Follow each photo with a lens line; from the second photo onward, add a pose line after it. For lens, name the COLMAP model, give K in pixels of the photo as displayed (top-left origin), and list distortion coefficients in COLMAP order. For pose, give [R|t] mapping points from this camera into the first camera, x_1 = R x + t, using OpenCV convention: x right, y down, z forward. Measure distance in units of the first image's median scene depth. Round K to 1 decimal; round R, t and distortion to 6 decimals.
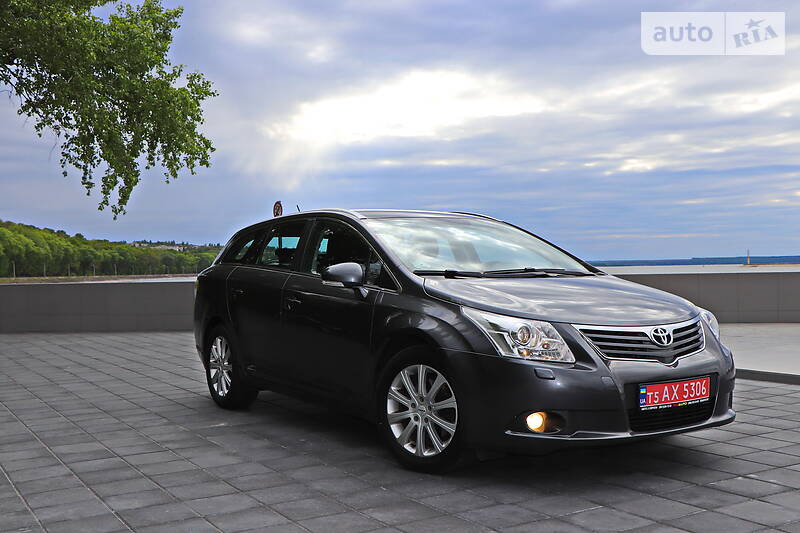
lens RADIAL K [[890.0, 0, 400.0], [0, 890.0, 266.5], [0, 0, 1]] dist [-0.031368, -0.030929]
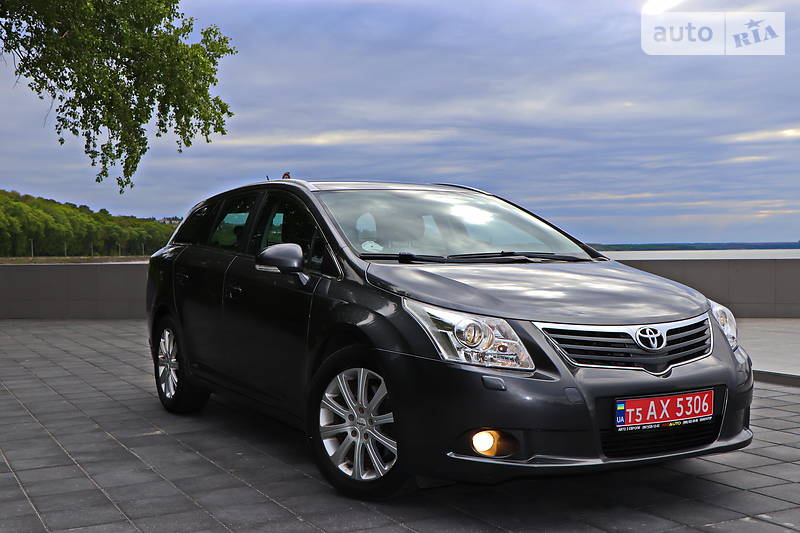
lens RADIAL K [[998.4, 0, 400.0], [0, 998.4, 266.5], [0, 0, 1]] dist [-0.008507, 0.018720]
pose [[0.997944, 0.008694, -0.063493, 0.116839], [-0.007503, 0.999792, 0.018970, -0.001163], [0.063645, -0.018455, 0.997802, 0.083696]]
